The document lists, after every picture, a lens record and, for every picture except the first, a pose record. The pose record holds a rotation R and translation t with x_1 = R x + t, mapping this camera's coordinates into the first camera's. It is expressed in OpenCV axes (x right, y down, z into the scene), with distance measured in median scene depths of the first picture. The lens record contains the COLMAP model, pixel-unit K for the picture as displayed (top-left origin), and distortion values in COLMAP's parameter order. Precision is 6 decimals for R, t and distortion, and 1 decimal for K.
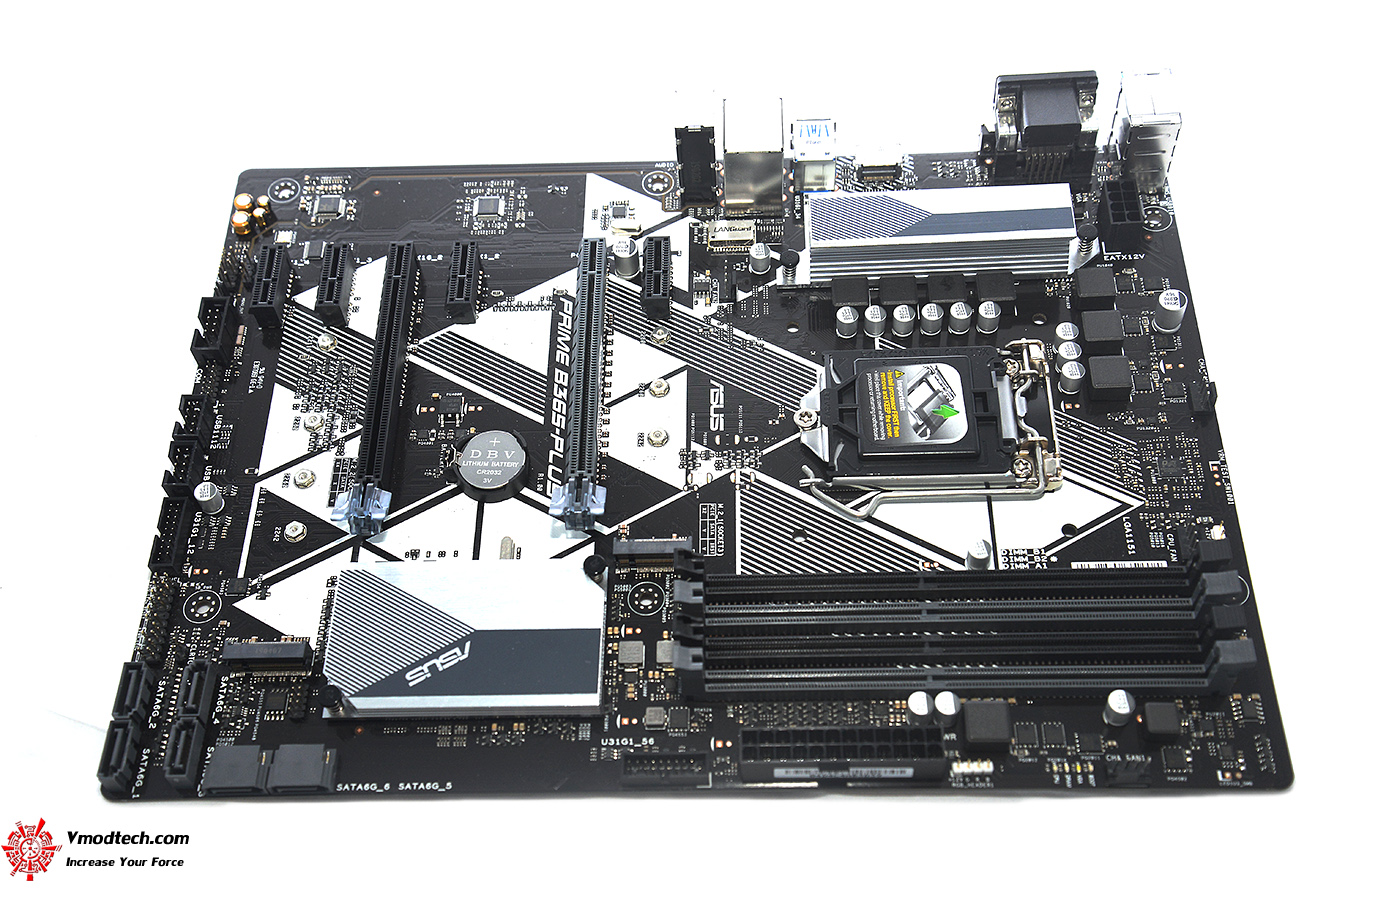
lens RADIAL K [[1590.9, 0, 688.2], [0, 1590.9, 452.8], [0, 0, 1]] dist [0.087353, 0.000000]
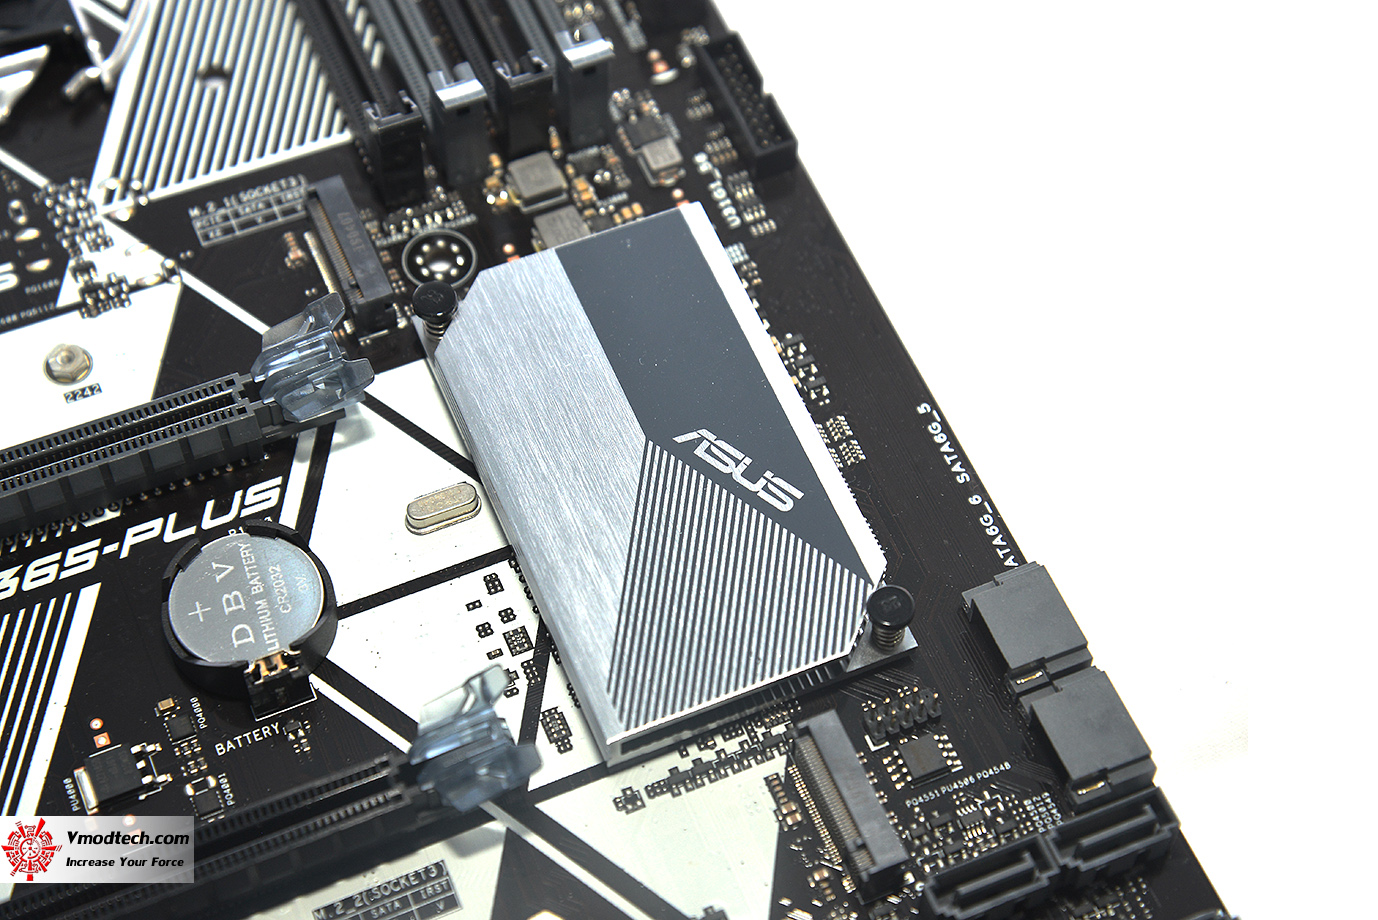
lens RADIAL K [[2692.8, 0, 679.2], [0, 2692.8, 458.8], [0, 0, 1]] dist [0.342503, 0.000000]
pose [[-0.401314, -0.756786, 0.515967, -0.562014], [0.770755, 0.025324, 0.636629, -0.408338], [-0.494858, 0.653172, 0.573133, 0.495833]]
